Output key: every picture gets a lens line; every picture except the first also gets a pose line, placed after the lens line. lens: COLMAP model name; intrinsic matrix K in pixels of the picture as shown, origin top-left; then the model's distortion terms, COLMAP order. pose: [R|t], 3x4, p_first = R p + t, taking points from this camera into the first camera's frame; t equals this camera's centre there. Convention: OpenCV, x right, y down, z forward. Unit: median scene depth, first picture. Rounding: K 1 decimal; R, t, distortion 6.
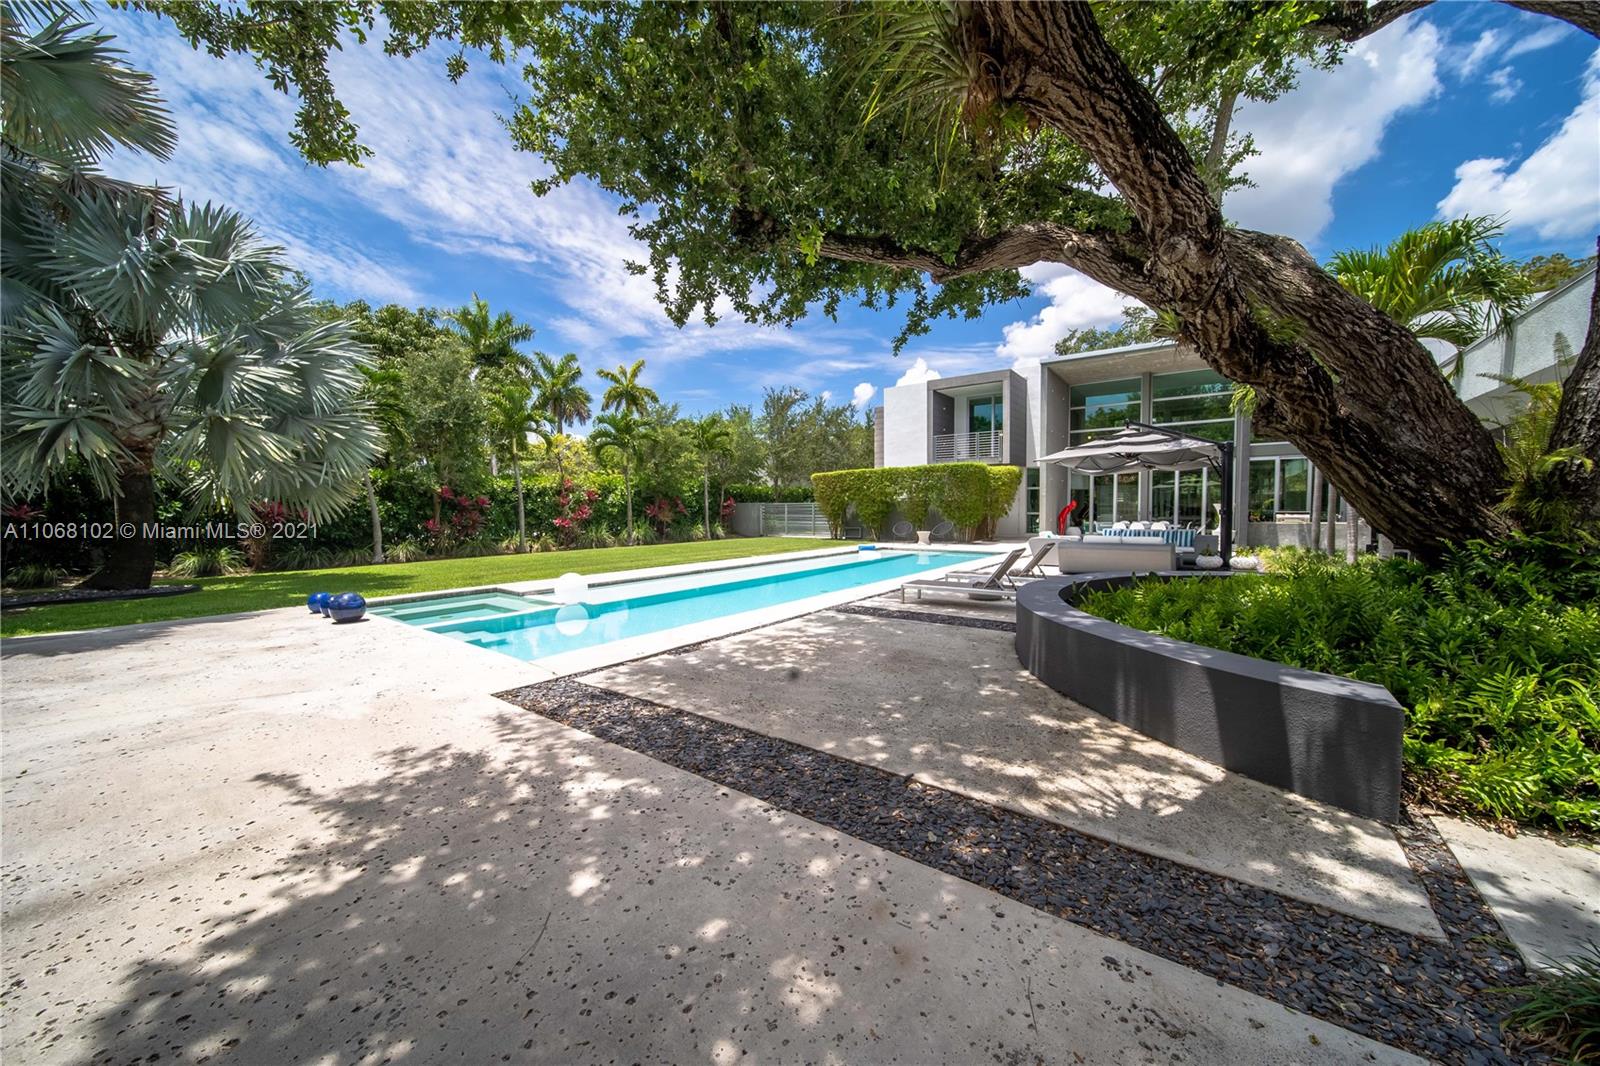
lens RADIAL K [[589.7, 0, 800.0], [0, 589.7, 533.0], [0, 0, 1]] dist [0.000112, -0.000100]
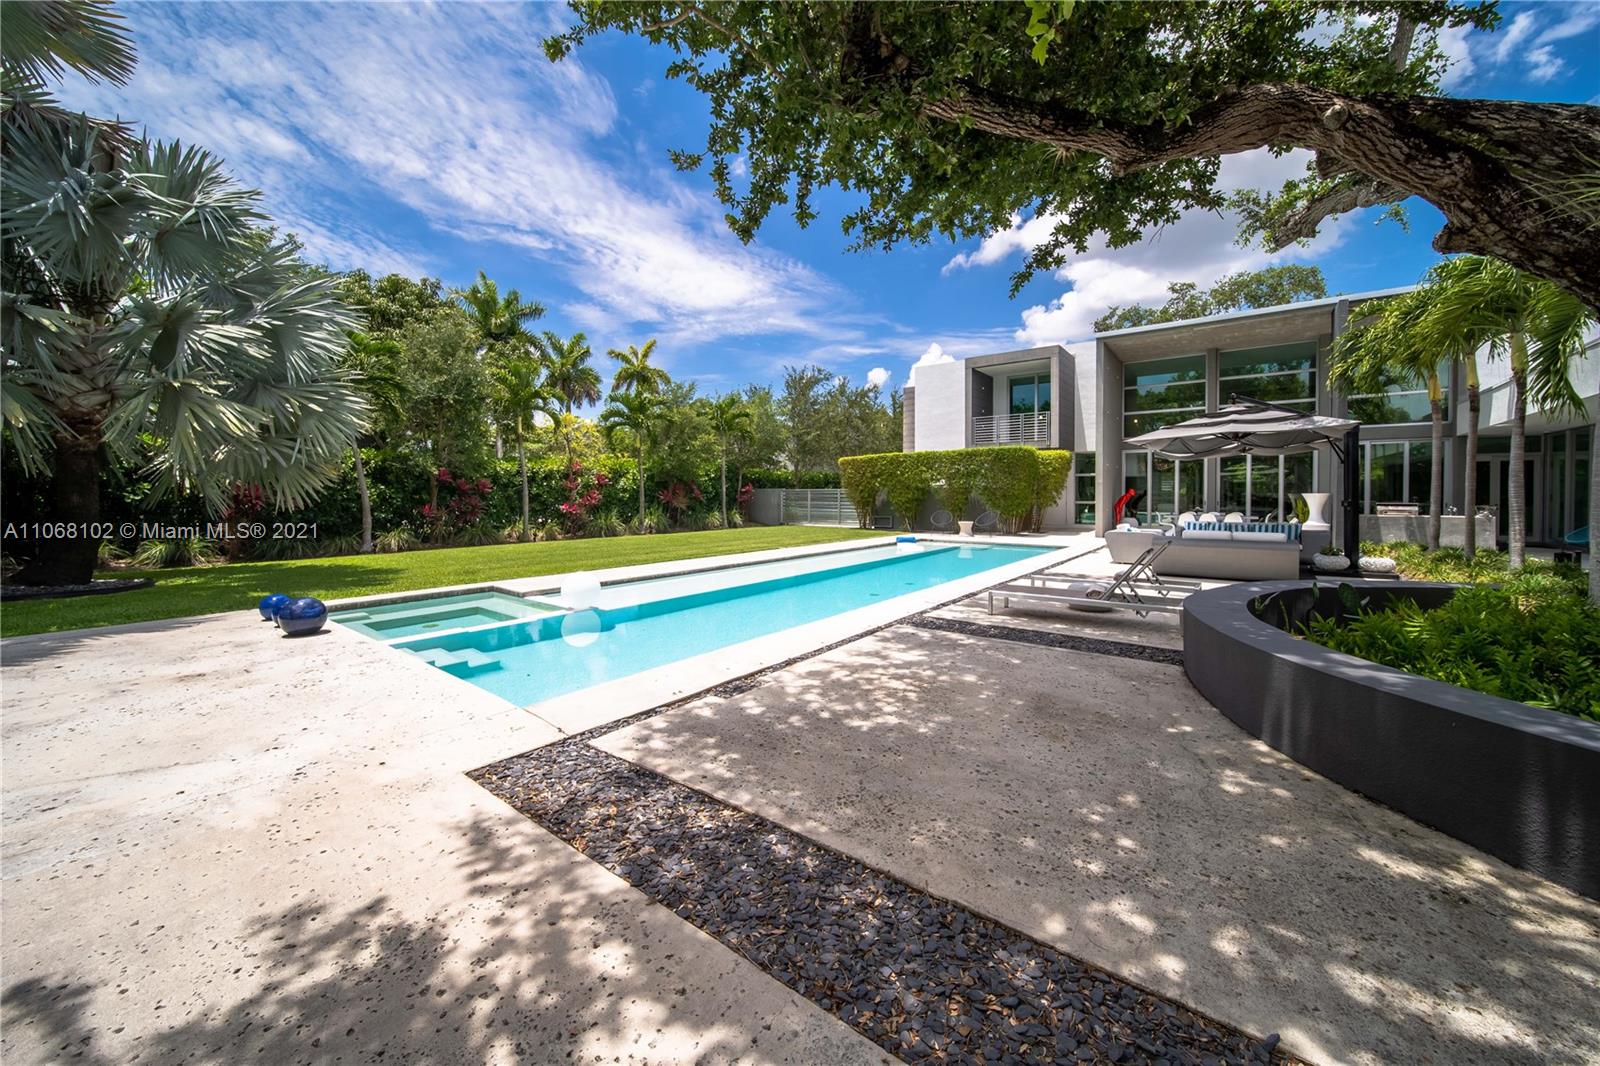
lens RADIAL K [[587.8, 0, 795.5], [0, 587.8, 500.4], [0, 0, 1]] dist [-0.000965, -0.000438]
pose [[0.999885, 0.007419, -0.013238, -0.072292], [-0.007833, 0.999473, -0.031489, -0.008182], [0.012998, 0.031589, 0.999416, 0.164413]]
